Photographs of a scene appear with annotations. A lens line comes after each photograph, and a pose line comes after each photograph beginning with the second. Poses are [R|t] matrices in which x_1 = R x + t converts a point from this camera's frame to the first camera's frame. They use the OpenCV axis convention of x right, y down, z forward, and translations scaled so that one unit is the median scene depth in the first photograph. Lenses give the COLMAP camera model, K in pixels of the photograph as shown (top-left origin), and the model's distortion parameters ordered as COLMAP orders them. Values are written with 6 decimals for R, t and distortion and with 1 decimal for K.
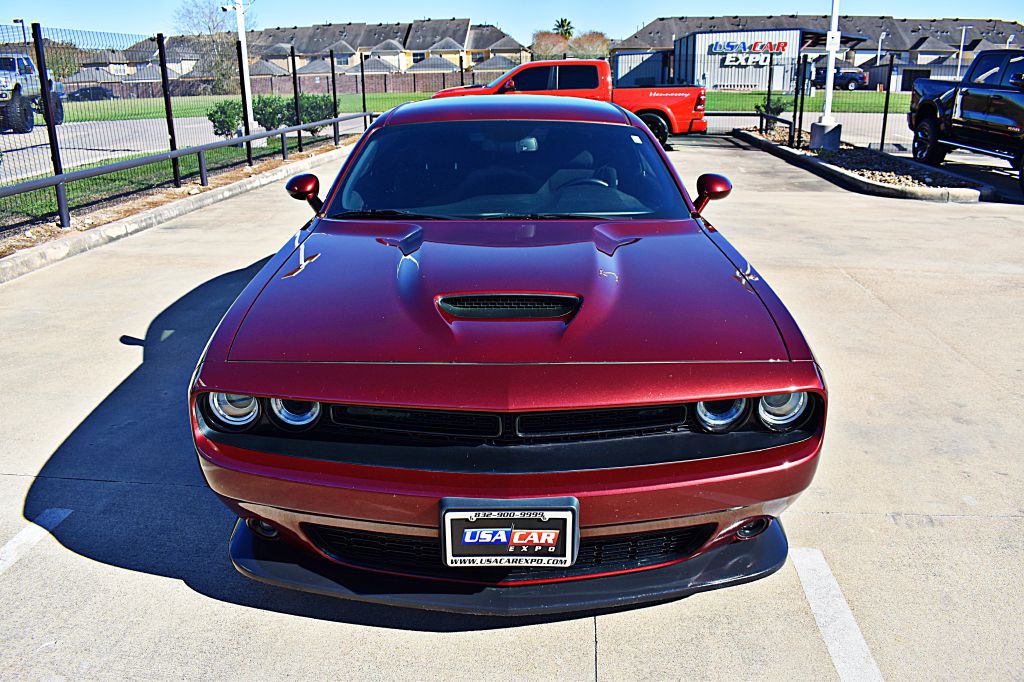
lens RADIAL K [[792.3, 0, 506.0], [0, 792.3, 337.6], [0, 0, 1]] dist [-0.098529, 0.015185]
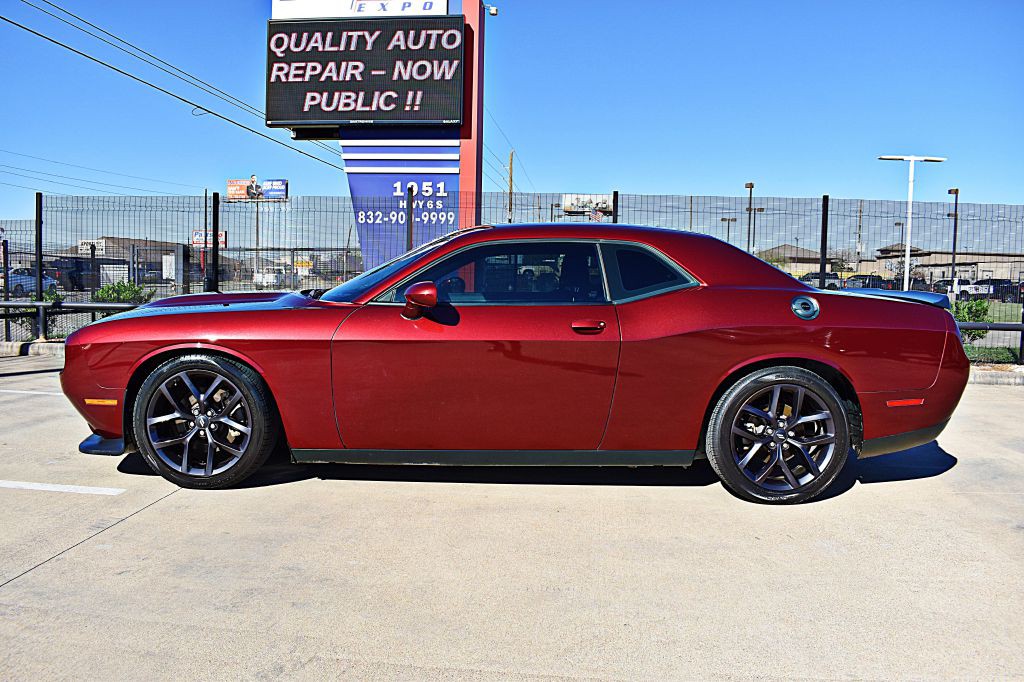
lens RADIAL K [[792.3, 0, 506.0], [0, 792.3, 337.6], [0, 0, 1]] dist [-0.098529, 0.015185]
pose [[0.005371, 0.086163, -0.996267, 0.306411], [-0.335917, 0.938542, 0.079359, -0.060809], [0.941876, 0.334236, 0.033985, 0.260189]]
